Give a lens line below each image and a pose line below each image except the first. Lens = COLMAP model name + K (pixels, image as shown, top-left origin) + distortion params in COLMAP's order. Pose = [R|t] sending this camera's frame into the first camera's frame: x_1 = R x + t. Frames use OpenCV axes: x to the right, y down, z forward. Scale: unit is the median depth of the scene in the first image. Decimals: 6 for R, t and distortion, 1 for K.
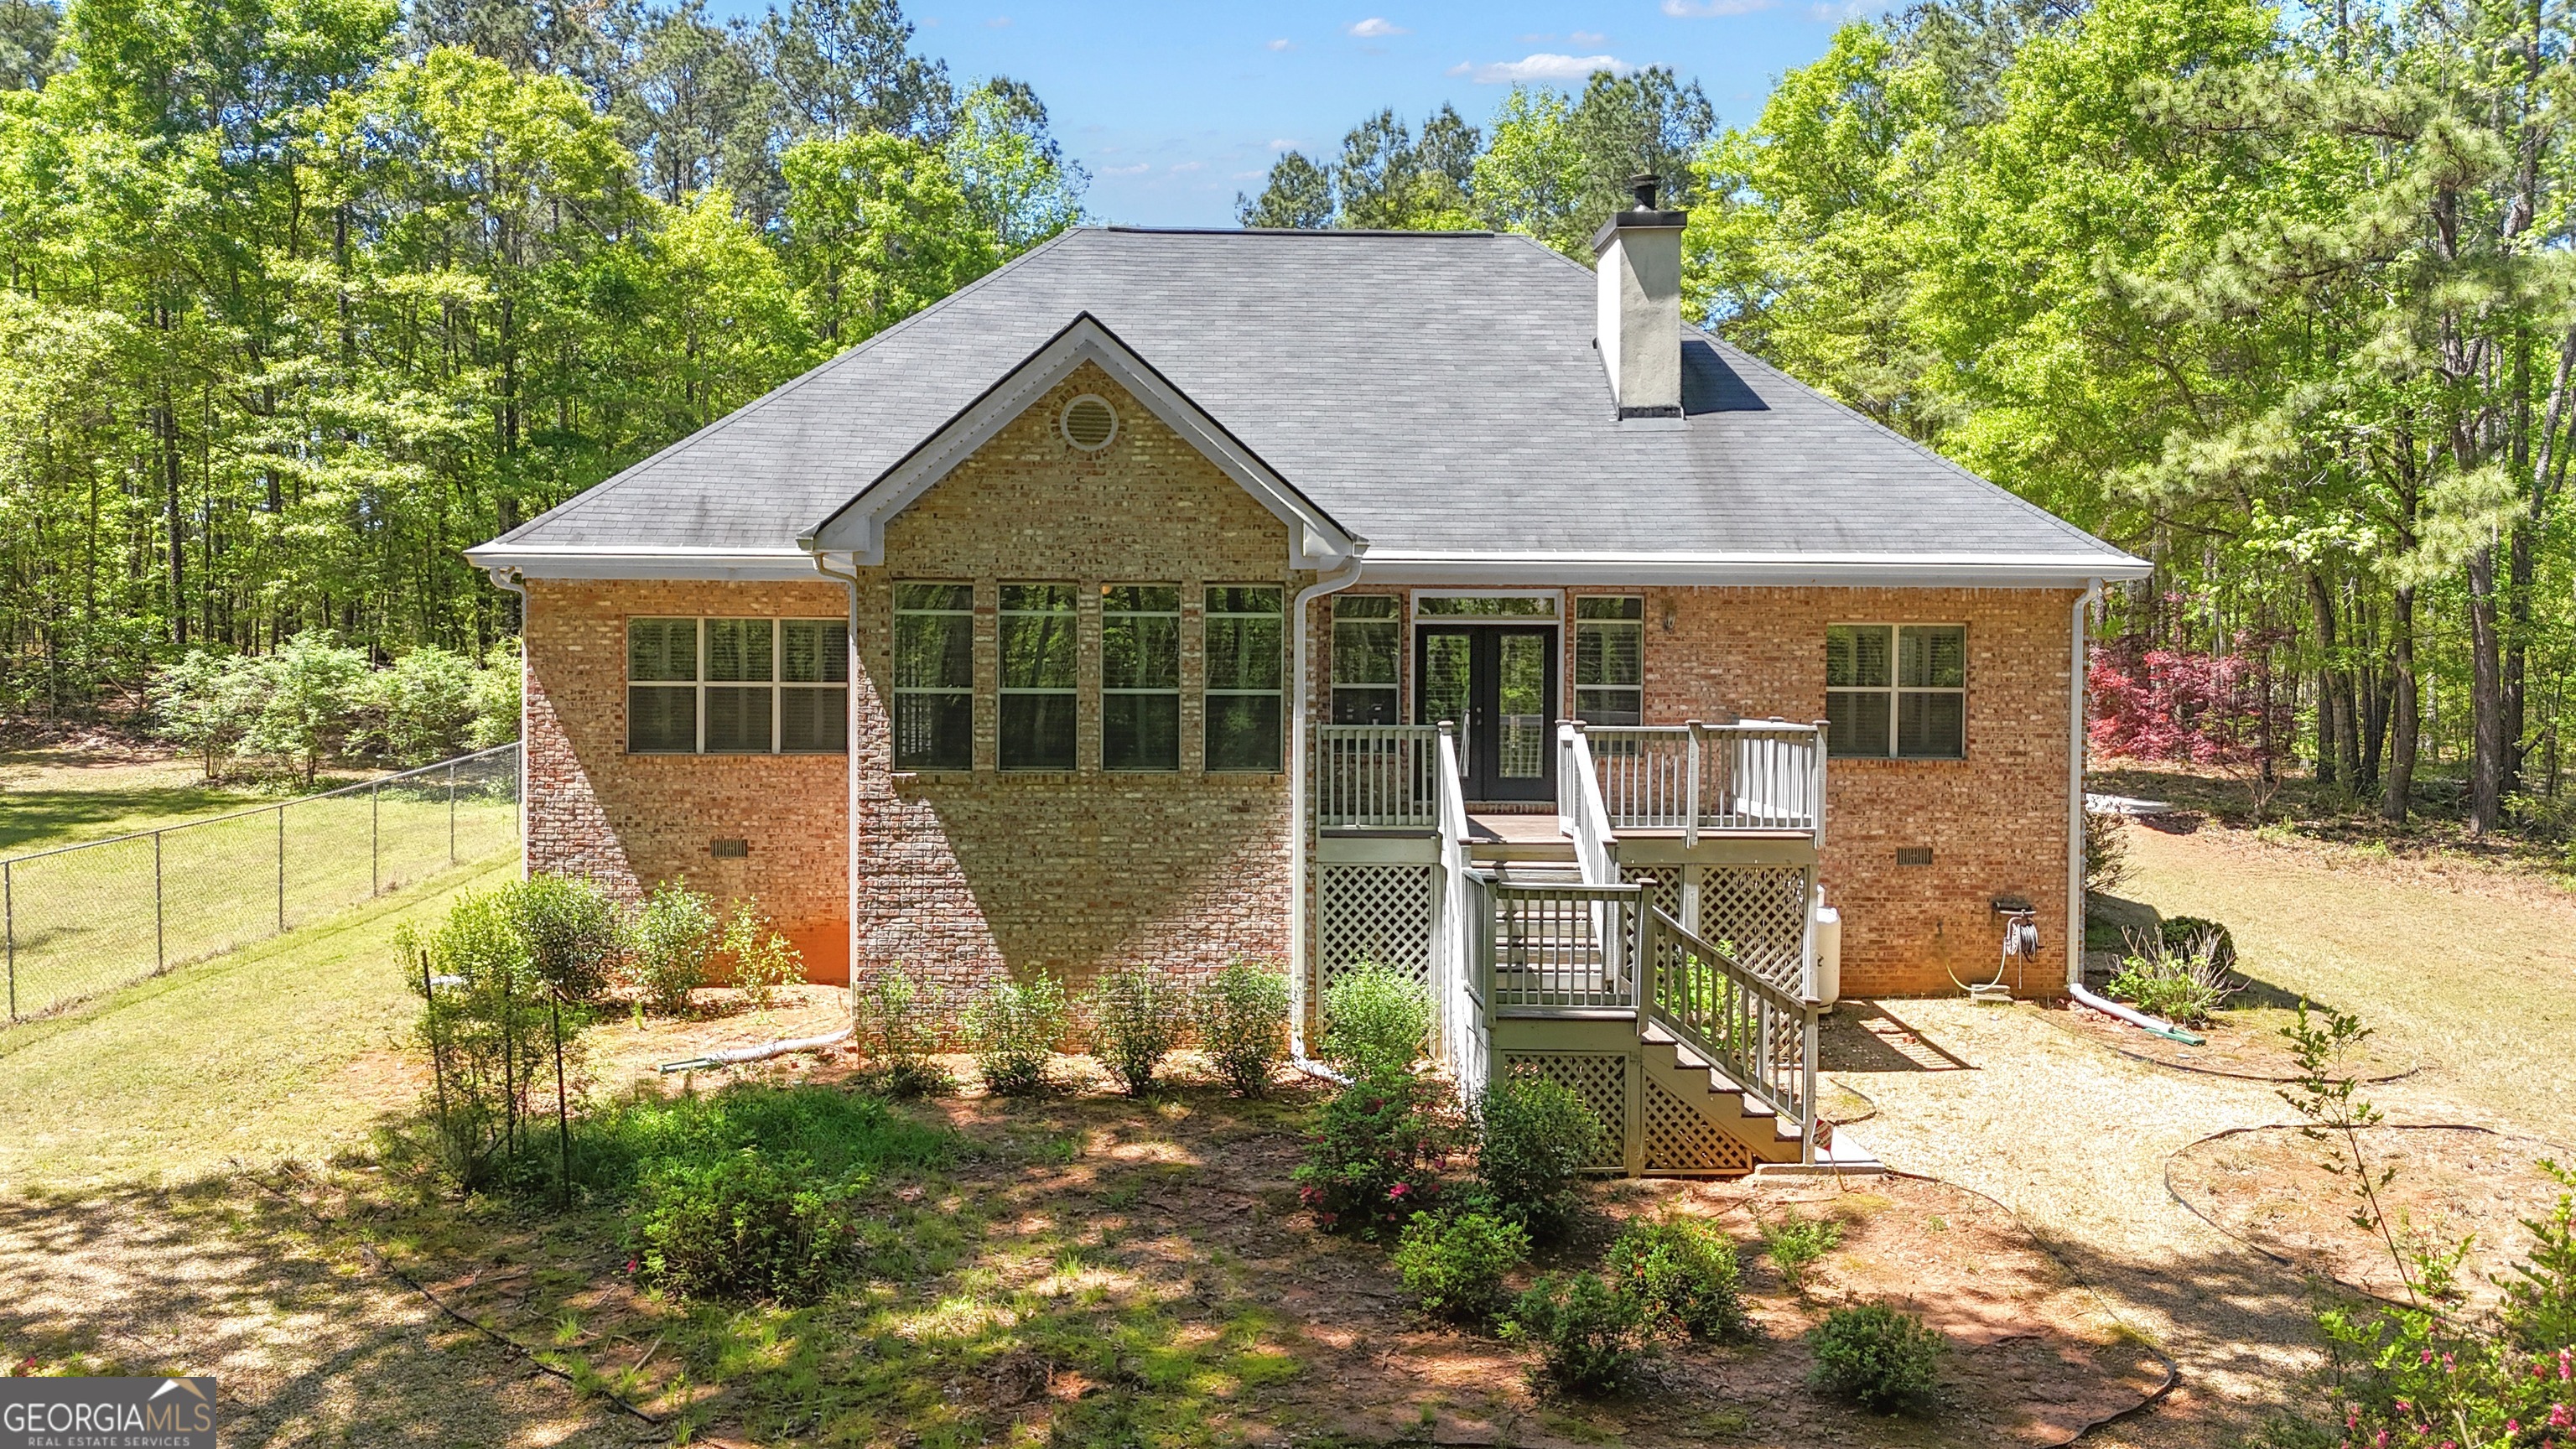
lens RADIAL K [[1893.3, 0, 1270.8], [0, 1893.3, 722.4], [0, 0, 1]] dist [0.057594, -0.052764]
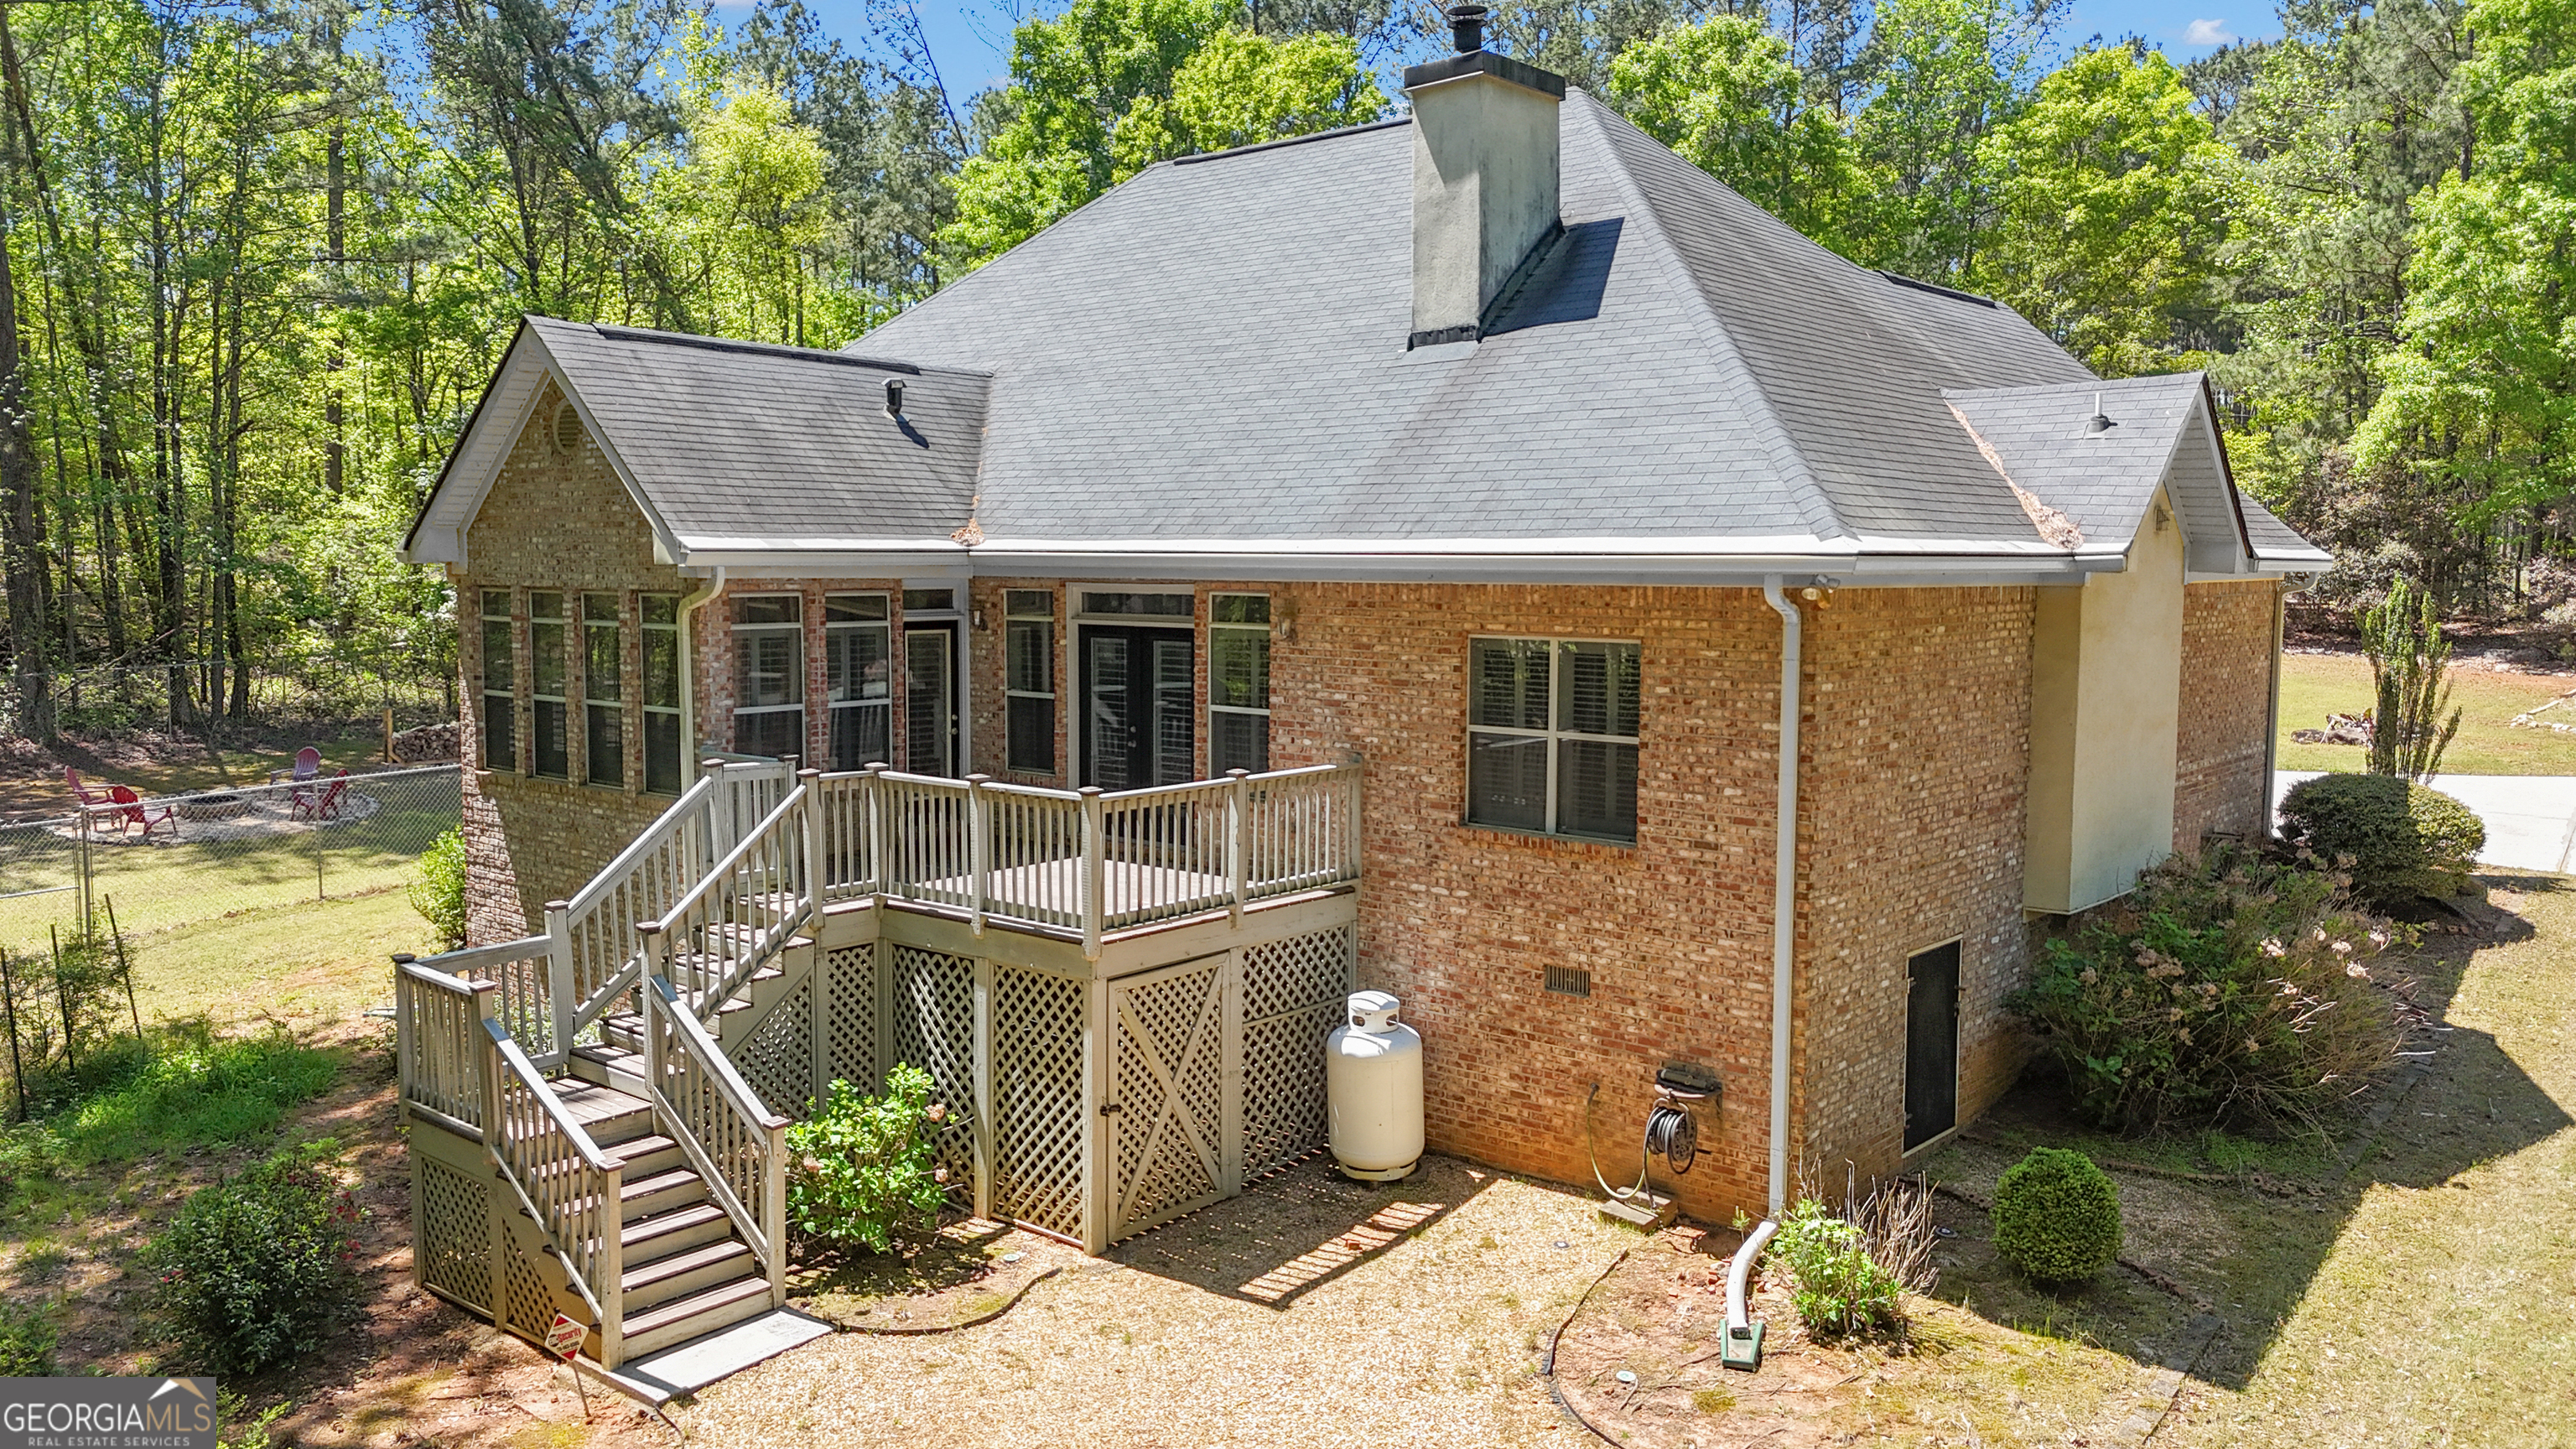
lens RADIAL K [[1893.3, 0, 1278.6], [0, 1893.3, 731.9], [0, 0, 1]] dist [0.057594, -0.052764]
pose [[0.747217, 0.057355, -0.662101, 0.705139], [-0.016670, 0.997573, 0.067602, -0.062639], [0.664371, -0.039477, 0.746359, 0.428849]]
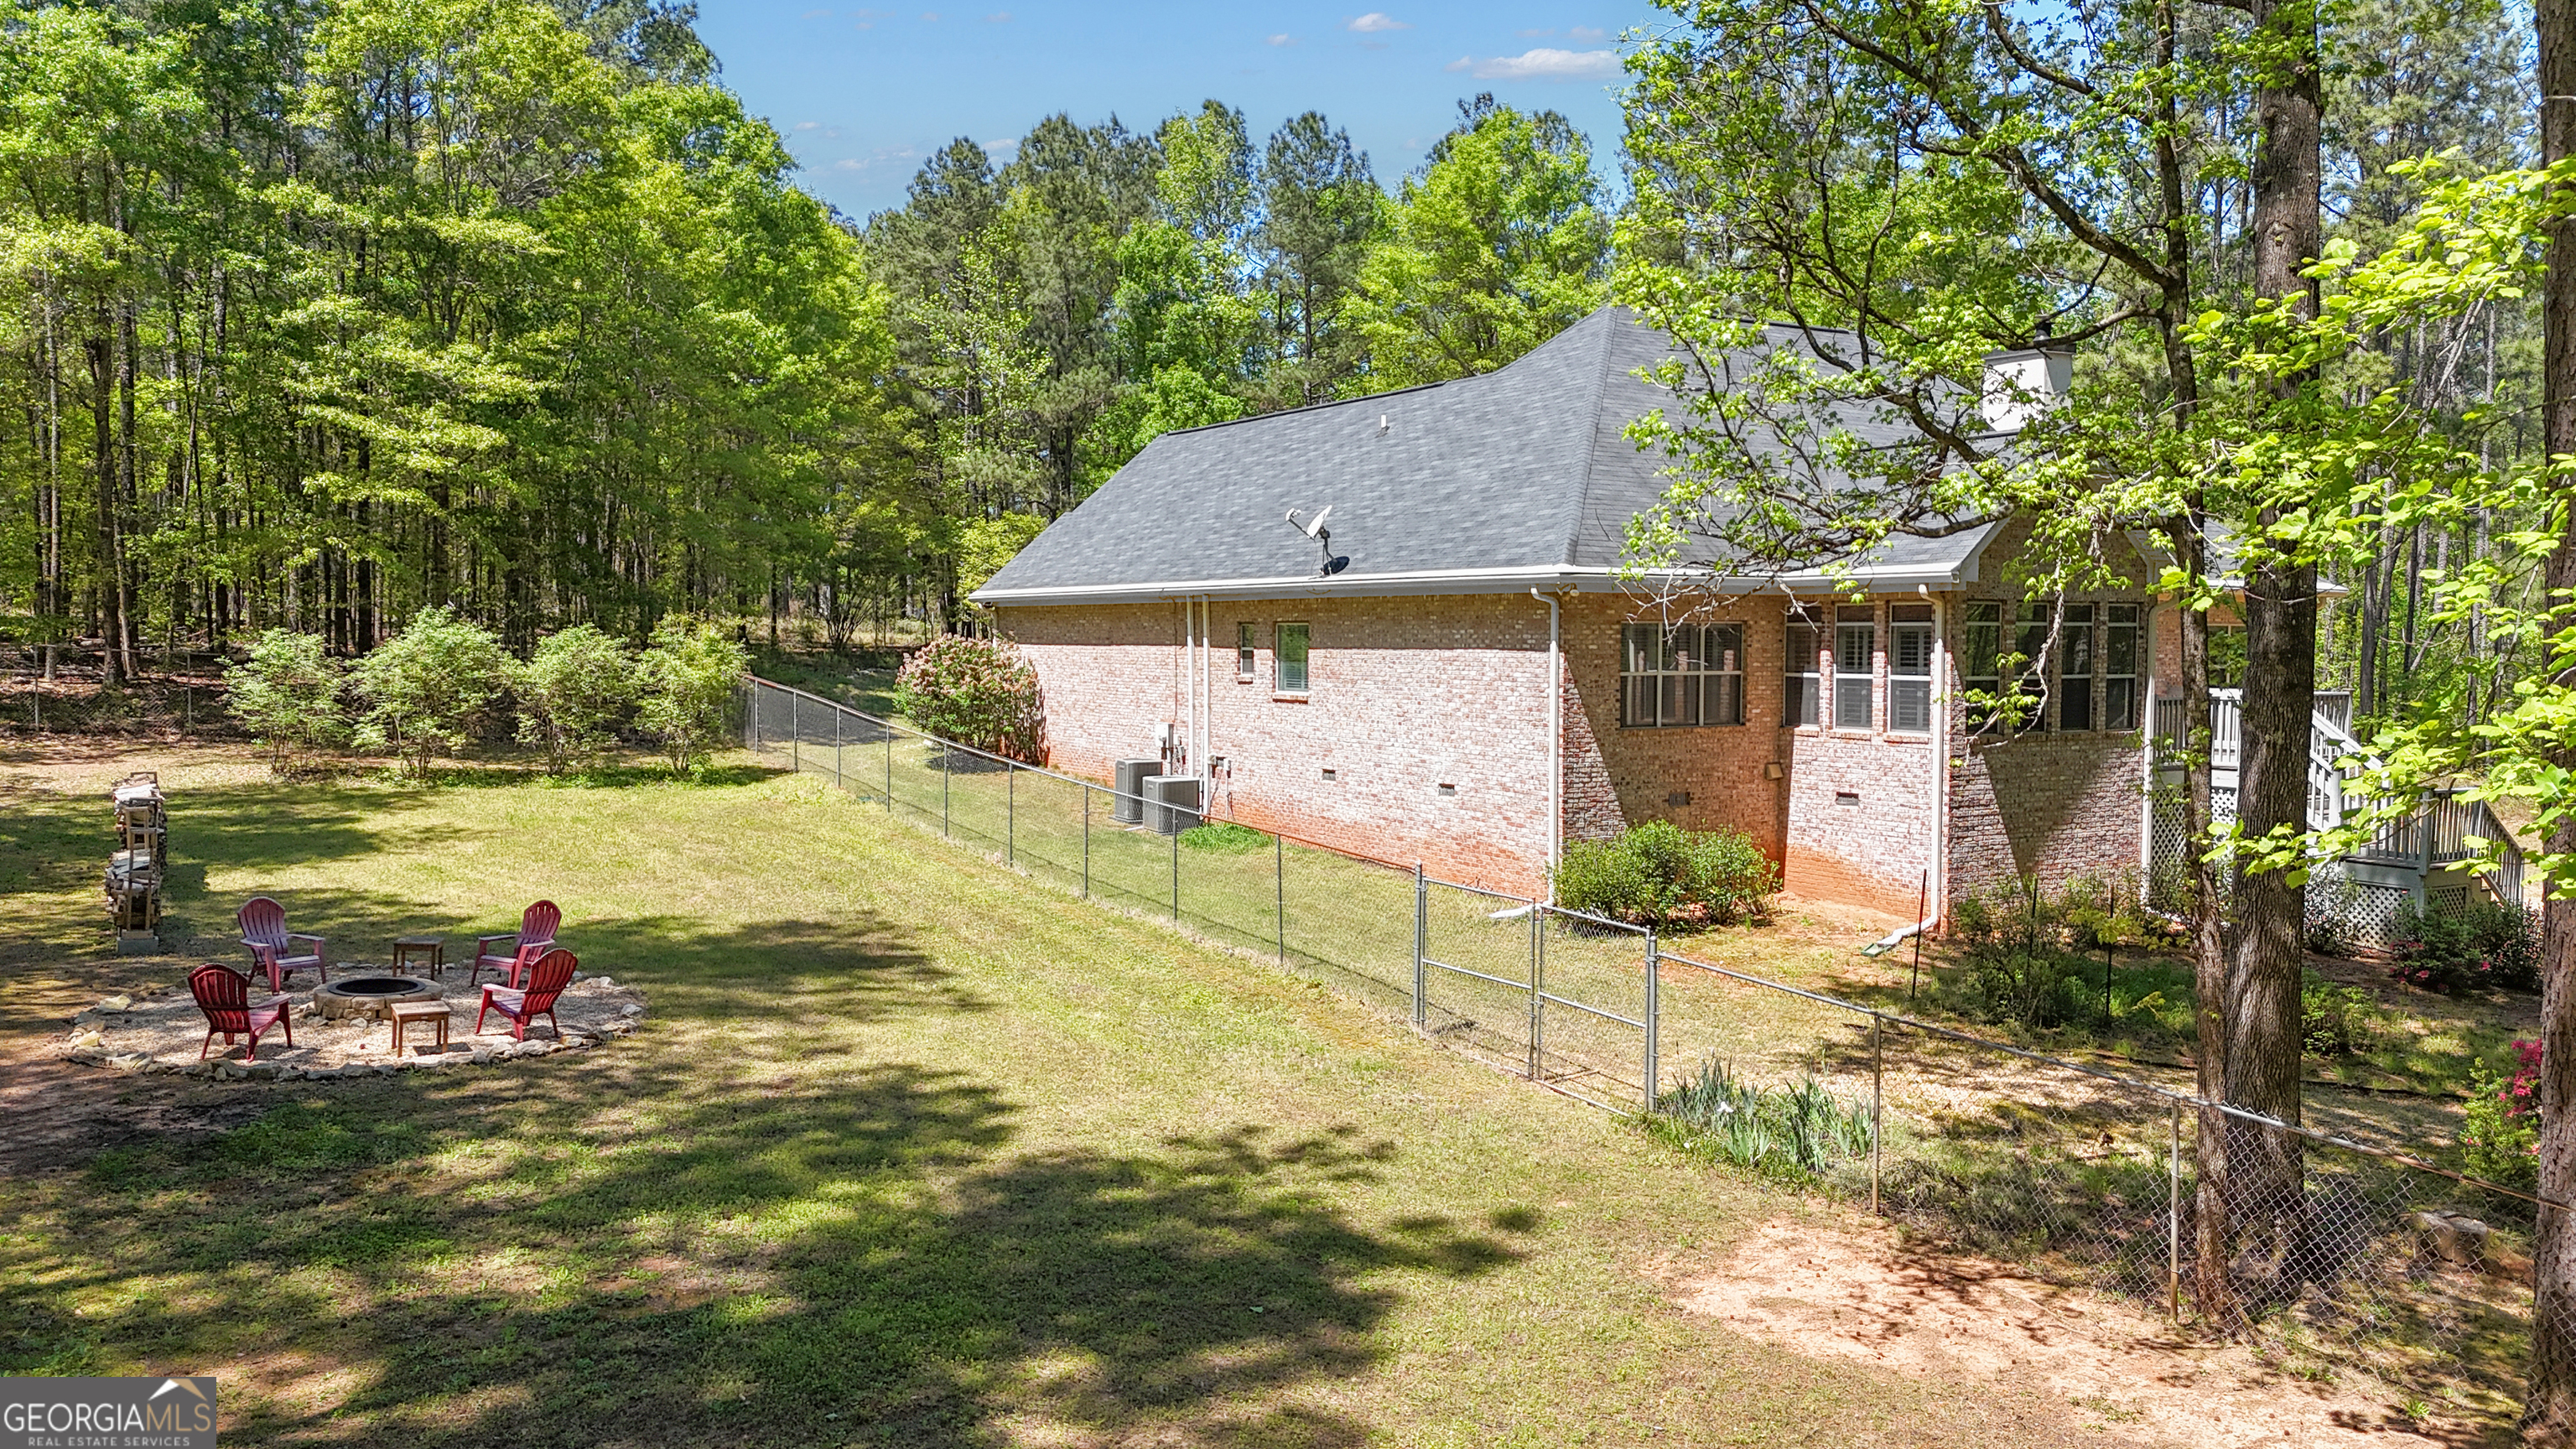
lens RADIAL K [[1893.3, 0, 1282.0], [0, 1893.3, 721.5], [0, 0, 1]] dist [0.057594, -0.052764]
pose [[0.872076, -0.024848, 0.488739, -1.100523], [0.013451, 0.999550, 0.026816, -0.023475], [-0.489186, -0.016812, 0.872018, 0.015053]]
